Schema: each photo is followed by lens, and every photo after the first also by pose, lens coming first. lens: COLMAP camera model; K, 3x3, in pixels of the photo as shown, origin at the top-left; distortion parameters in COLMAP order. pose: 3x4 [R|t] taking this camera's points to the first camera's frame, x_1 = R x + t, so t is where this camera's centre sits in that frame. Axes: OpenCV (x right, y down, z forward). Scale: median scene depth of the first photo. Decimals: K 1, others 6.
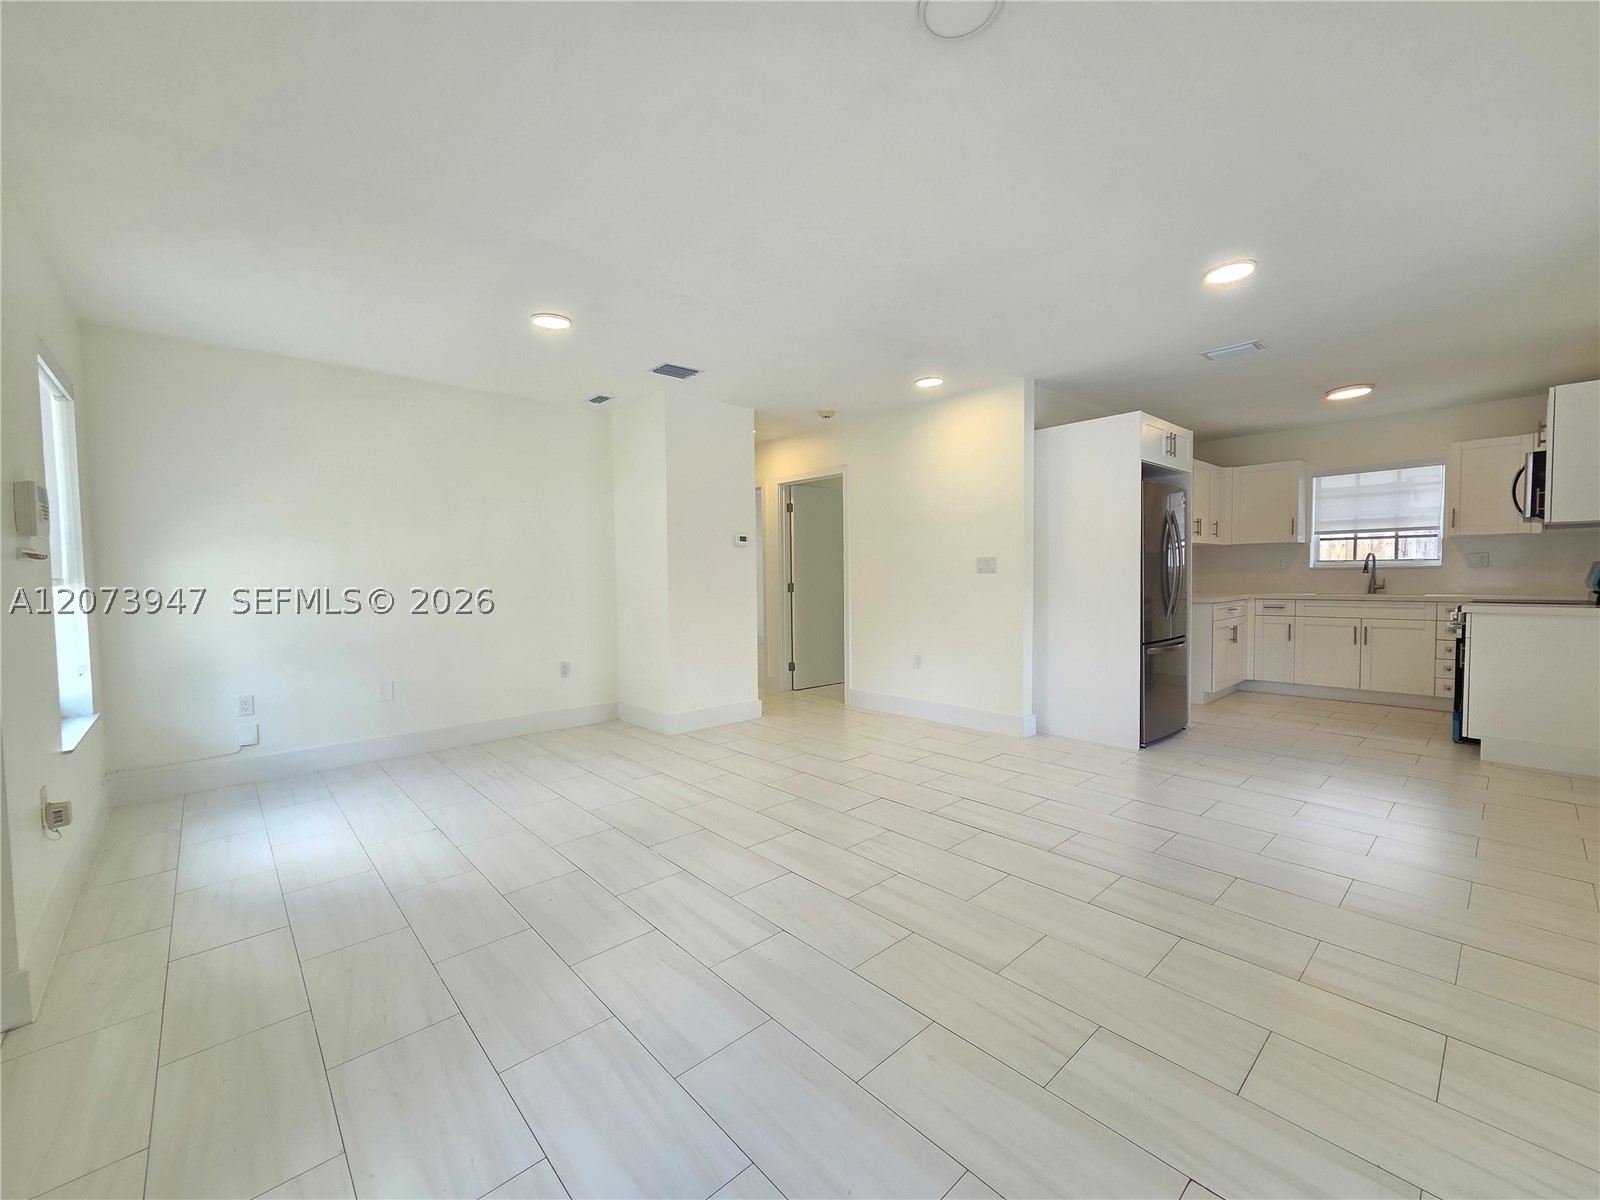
lens RADIAL K [[656.5, 0, 802.9], [0, 656.5, 599.3], [0, 0, 1]] dist [0.002957, 0.000100]
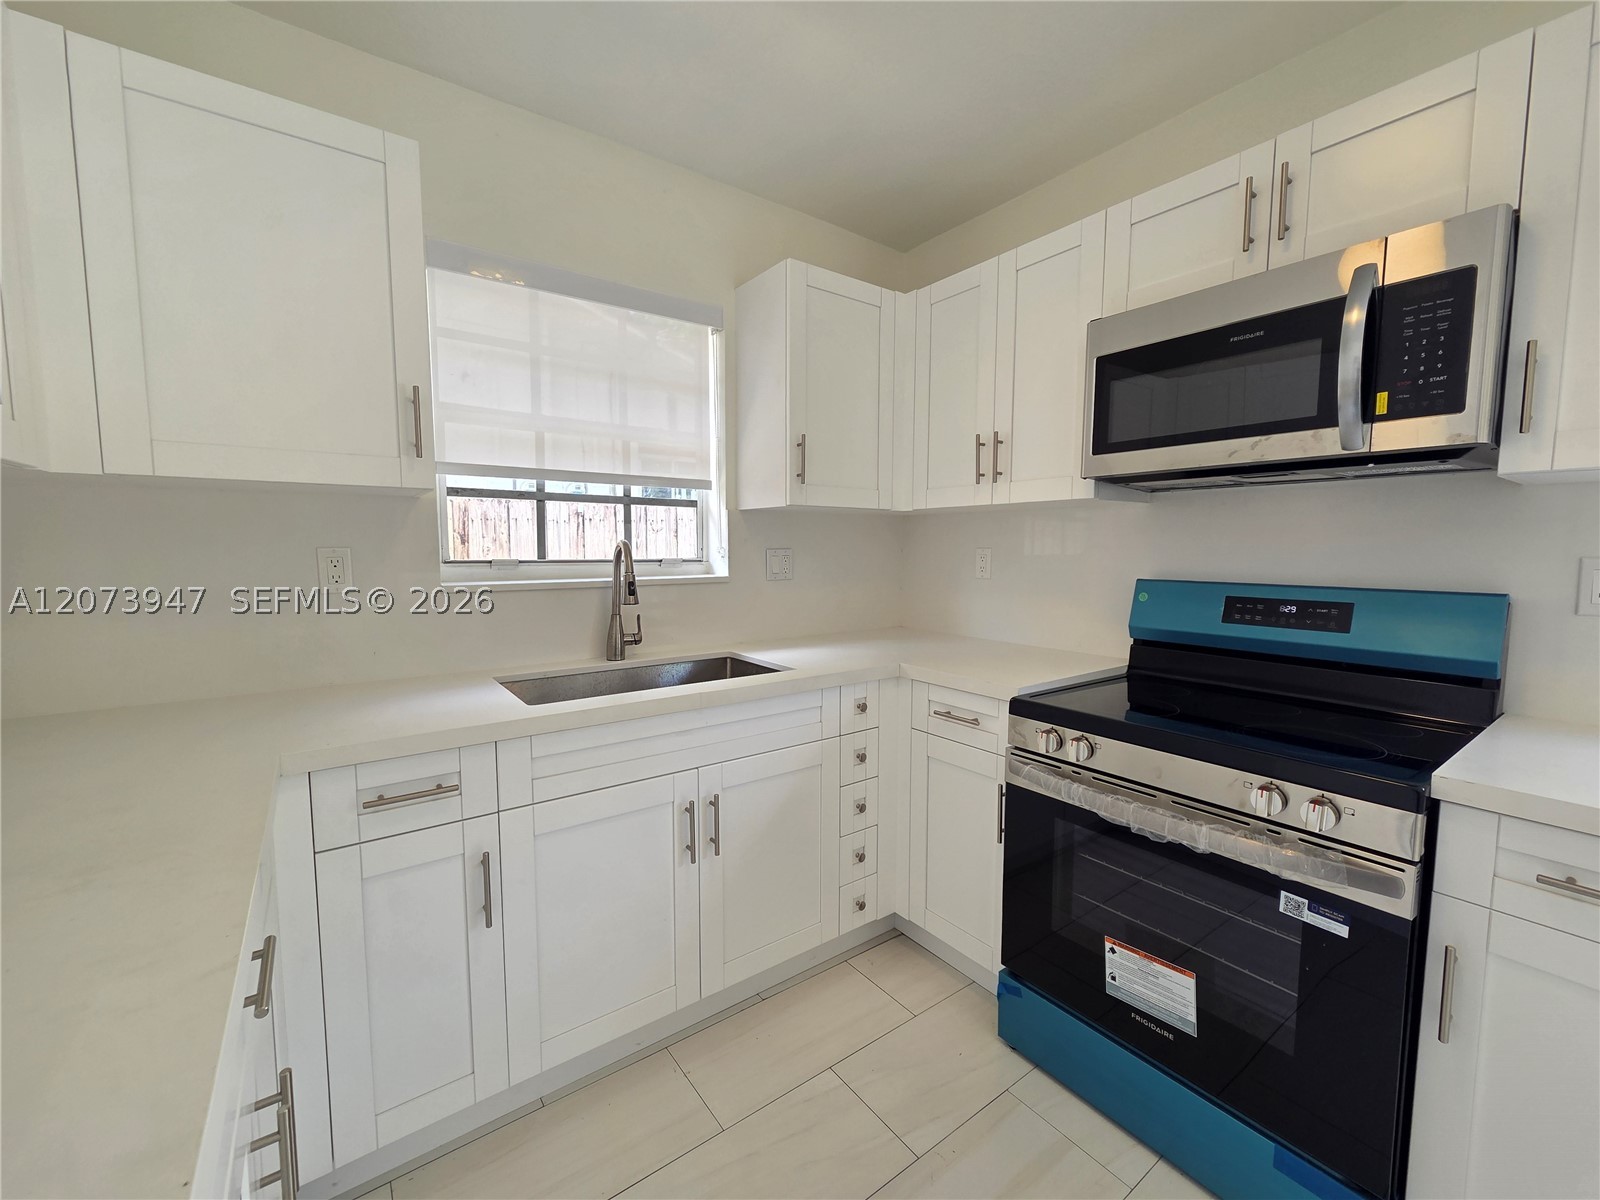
lens RADIAL K [[656.5, 0, 800.6], [0, 656.5, 612.4], [0, 0, 1]] dist [0.002957, 0.000100]
pose [[0.106391, -0.080713, 0.991043, 0.541346], [0.039424, 0.996259, 0.076905, -0.056391], [-0.993542, 0.030889, 0.109175, 0.871527]]
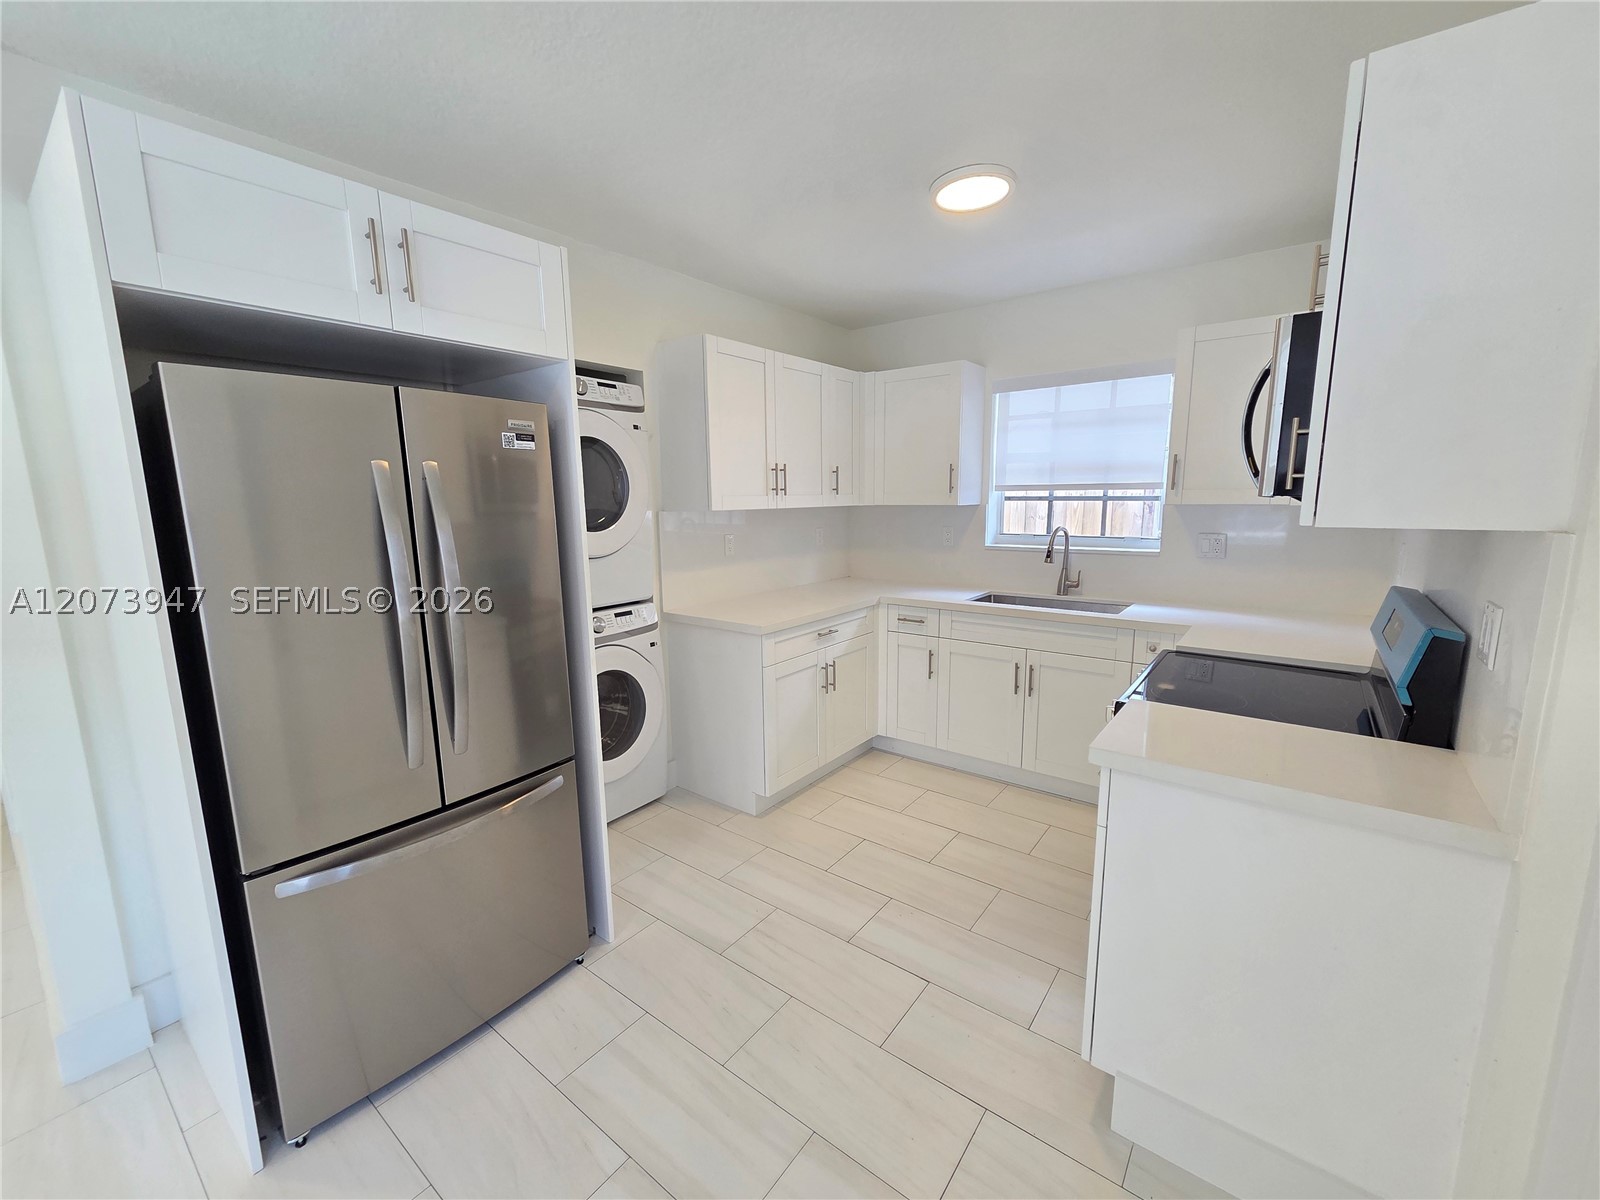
lens RADIAL K [[656.5, 0, 803.6], [0, 656.5, 603.3], [0, 0, 1]] dist [0.002957, 0.000100]
pose [[0.983398, -0.027303, 0.179398, 0.529740], [0.004724, 0.992133, 0.125099, -0.077143], [-0.181402, -0.122175, 0.975790, 0.462791]]
